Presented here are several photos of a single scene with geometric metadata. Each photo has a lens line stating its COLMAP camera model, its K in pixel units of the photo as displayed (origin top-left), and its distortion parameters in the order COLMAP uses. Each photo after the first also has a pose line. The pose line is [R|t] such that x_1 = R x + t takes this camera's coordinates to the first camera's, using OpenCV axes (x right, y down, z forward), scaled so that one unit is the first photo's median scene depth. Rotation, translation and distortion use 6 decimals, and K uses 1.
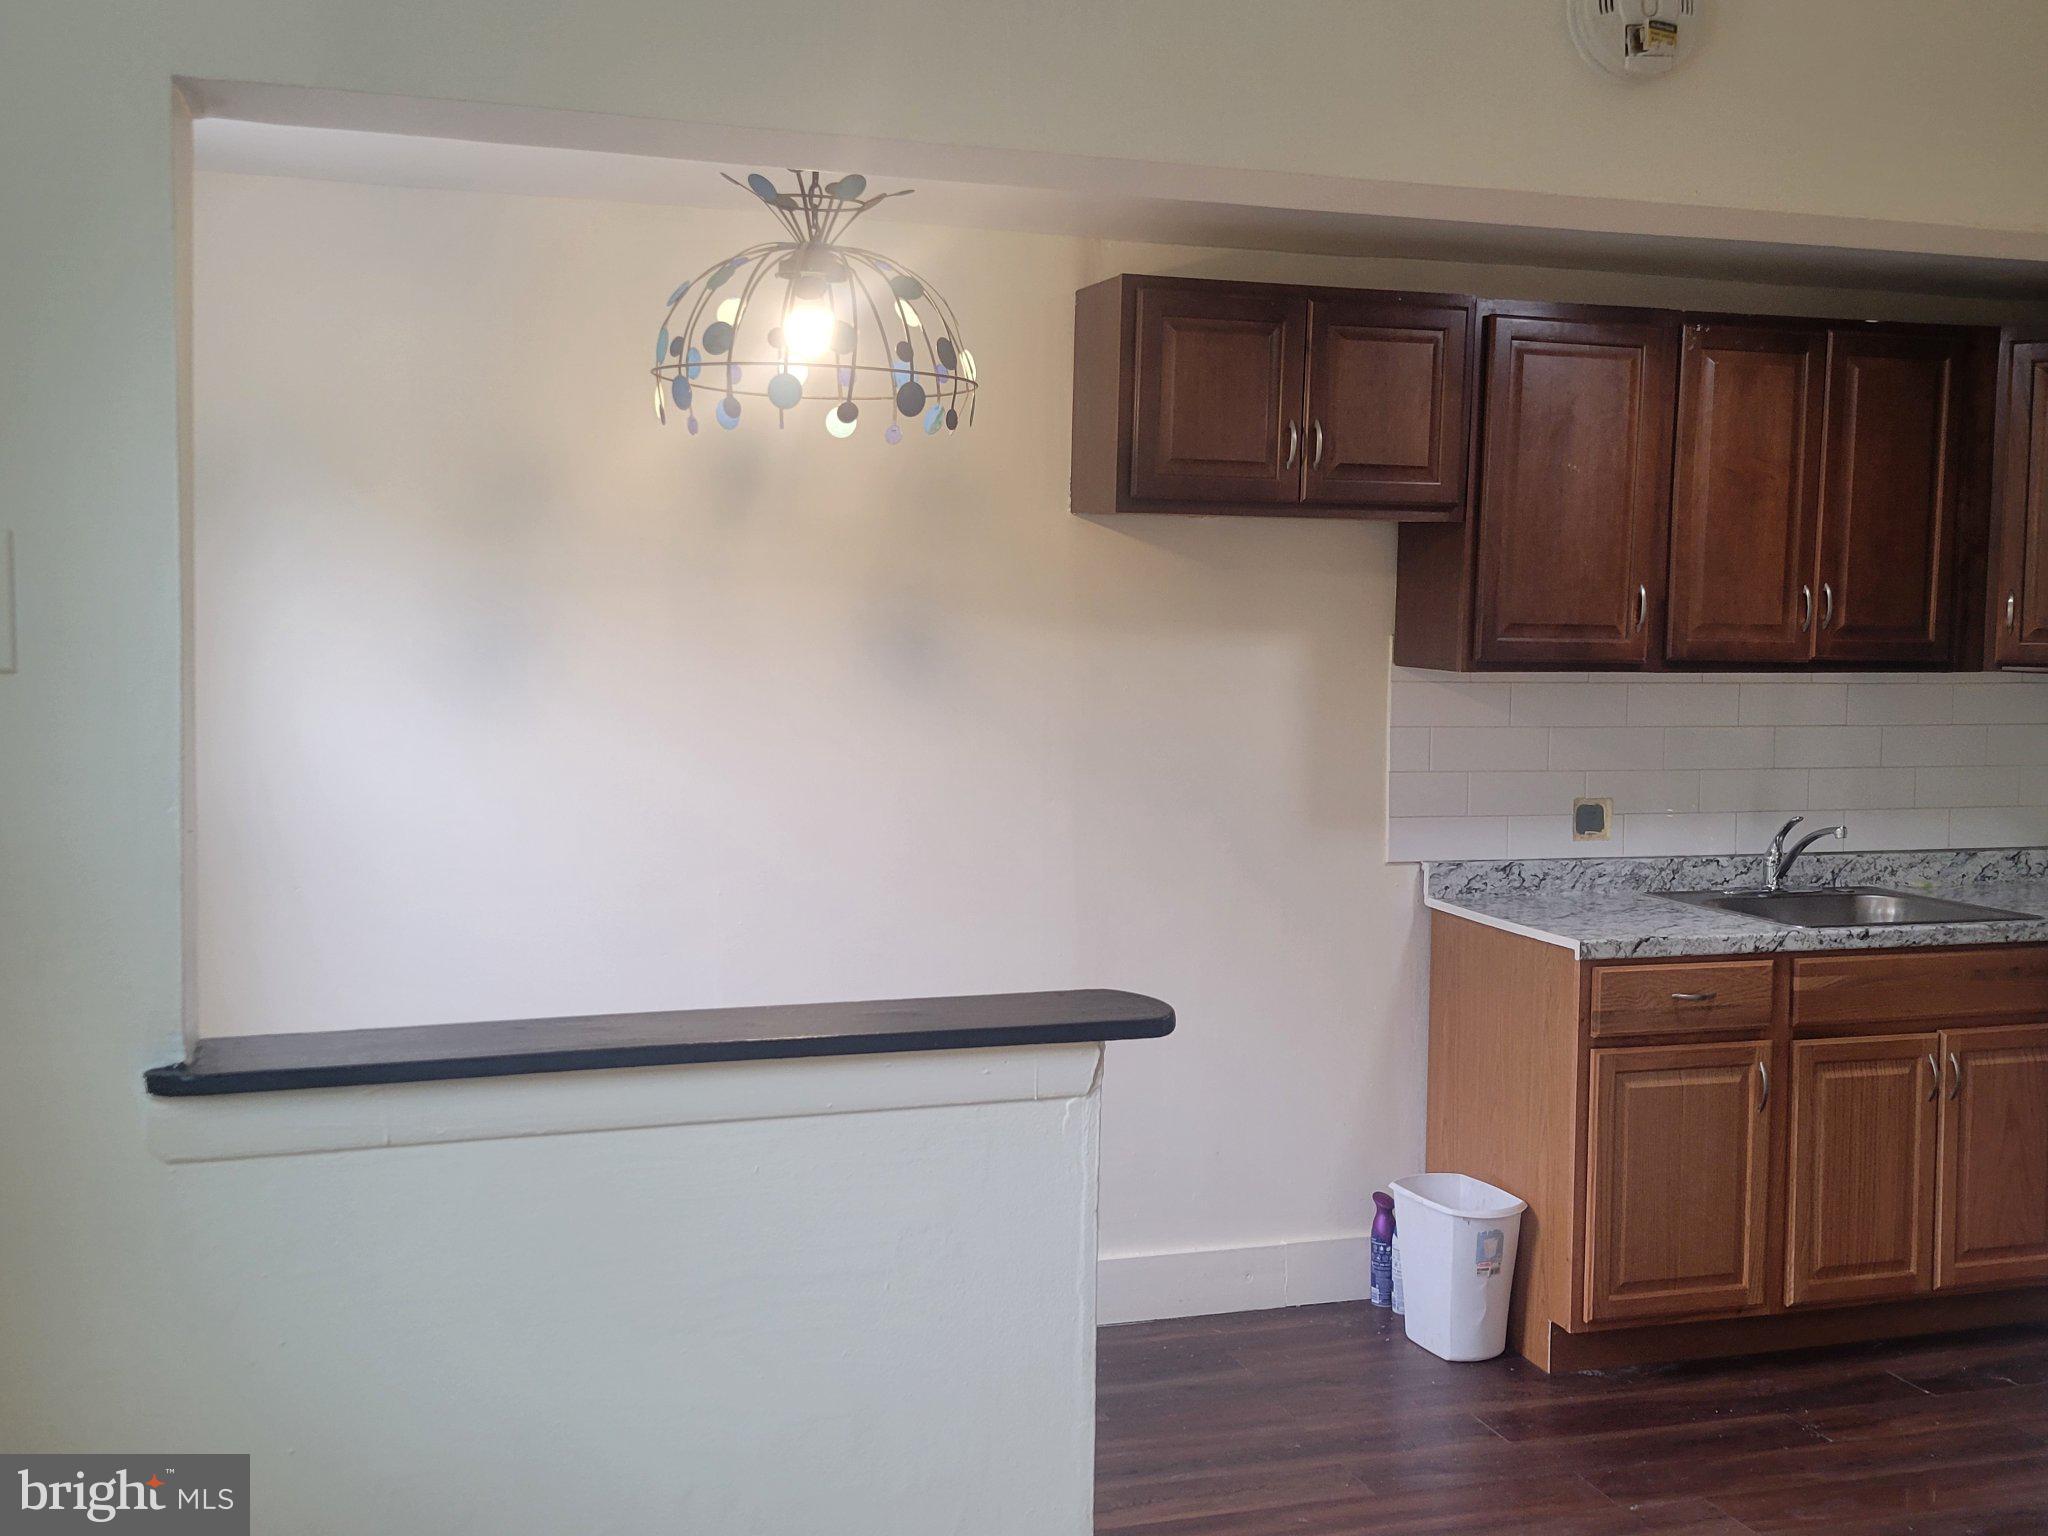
lens RADIAL K [[2037.8, 0, 1024.0], [0, 2037.8, 768.0], [0, 0, 1]] dist [0.019742, 0.008440]
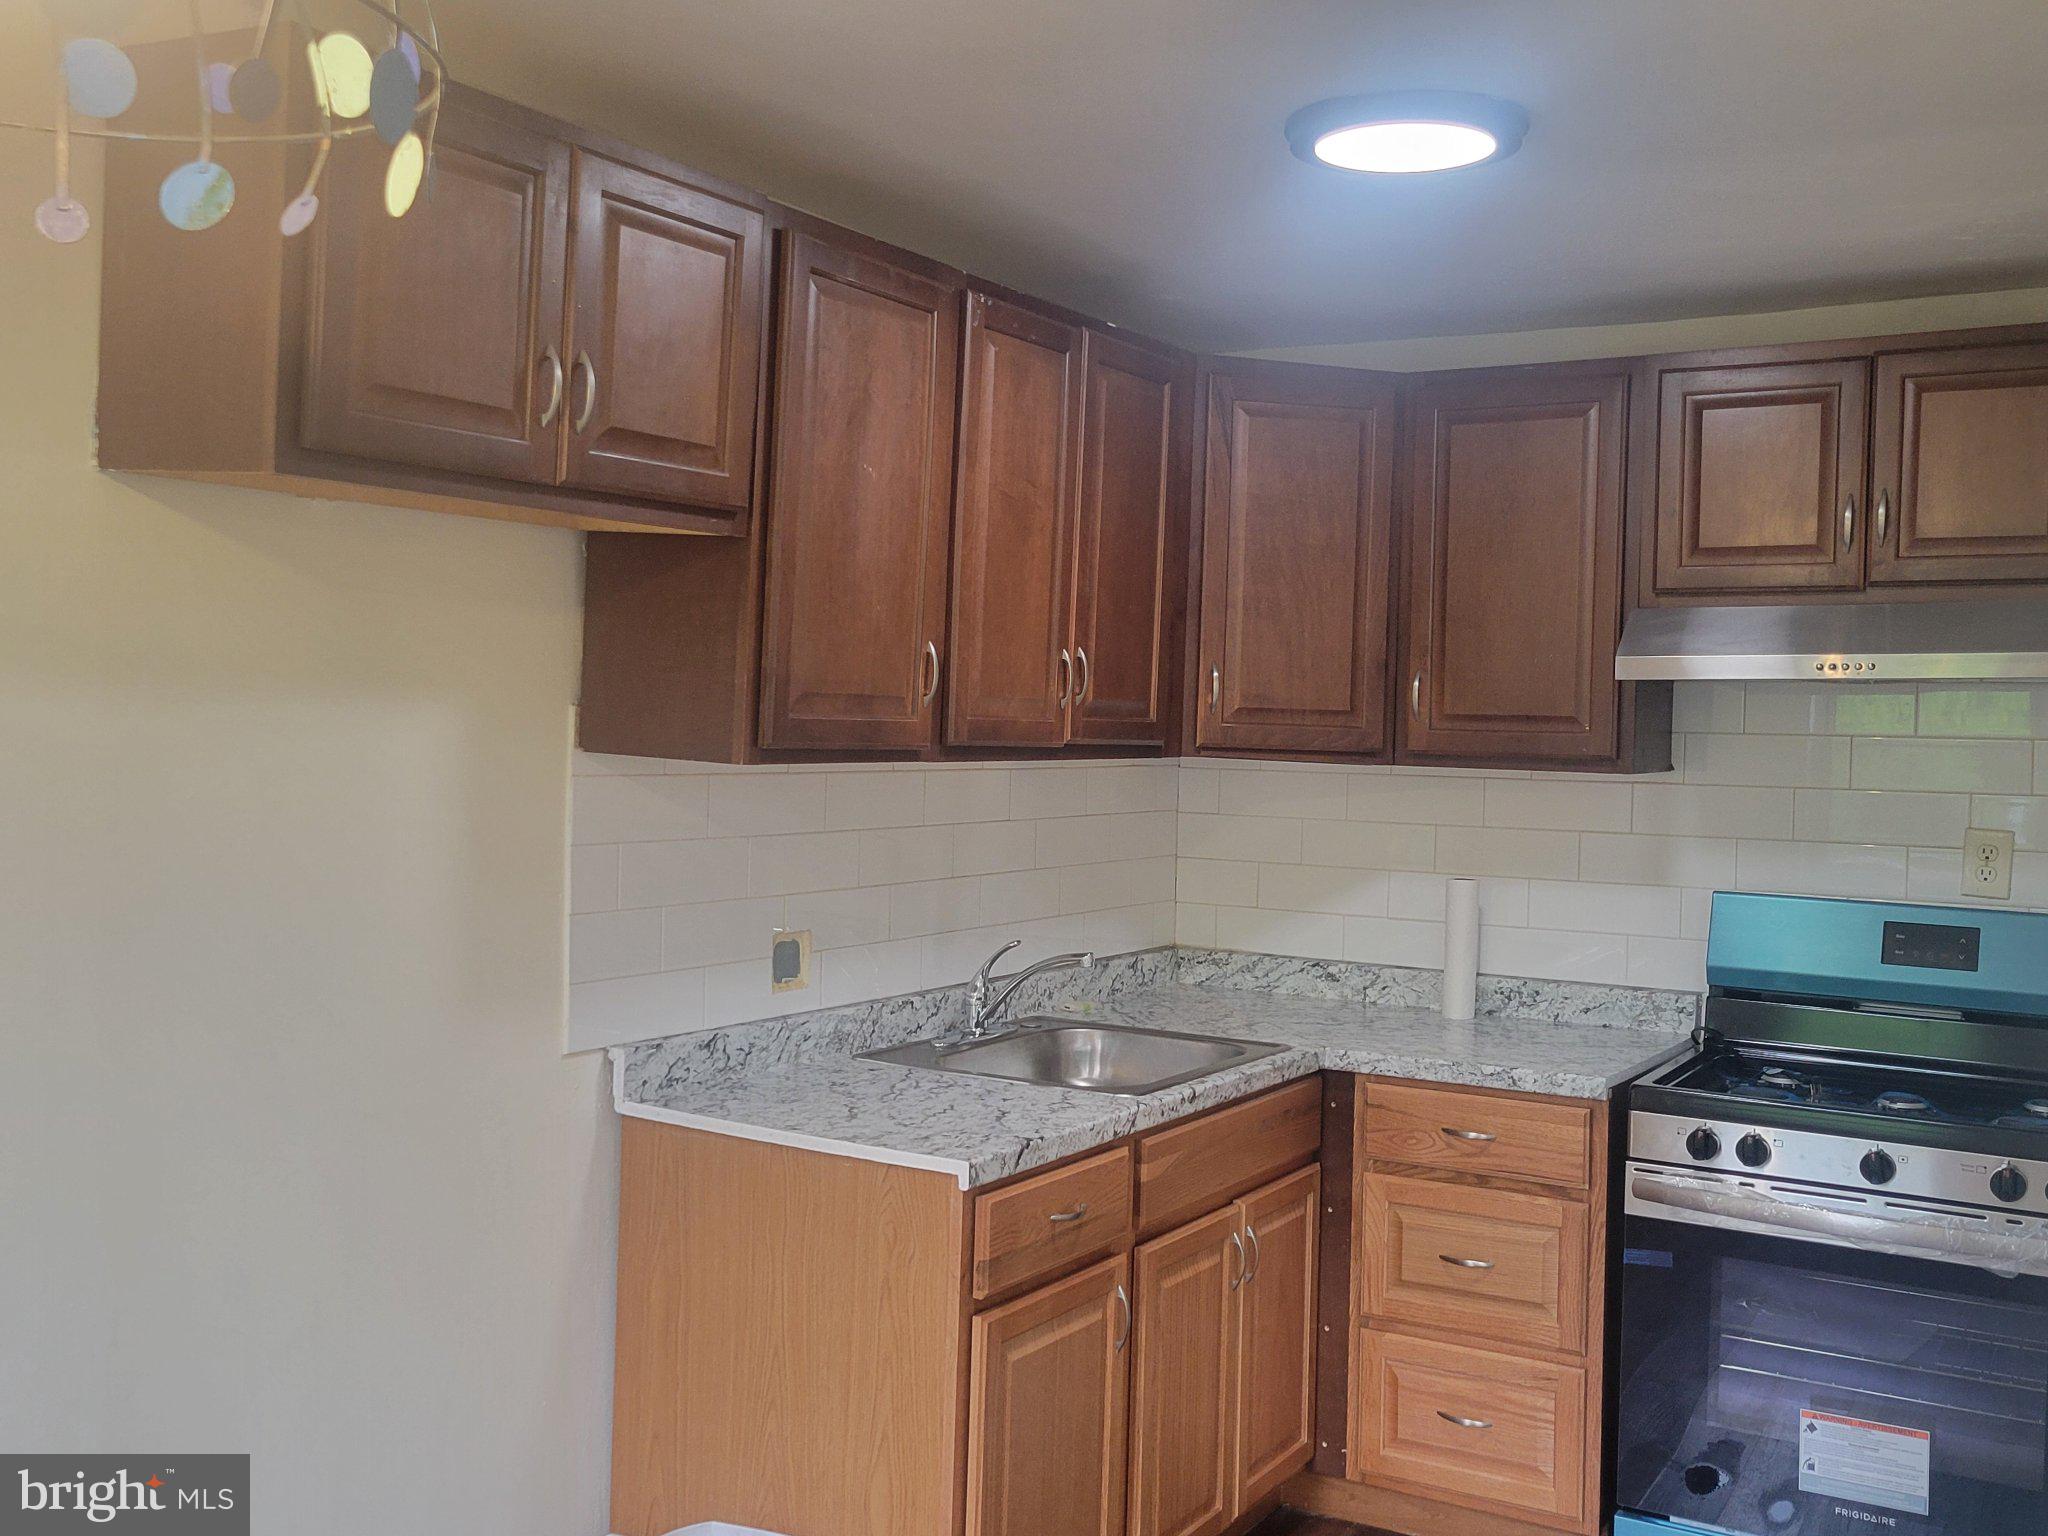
lens RADIAL K [[2037.8, 0, 1024.0], [0, 2037.8, 768.0], [0, 0, 1]] dist [0.019742, 0.008440]
pose [[0.743429, -0.007454, 0.668774, -0.153543], [0.022875, 0.999636, -0.014286, -0.033433], [-0.668424, 0.025919, 0.743329, 0.437157]]
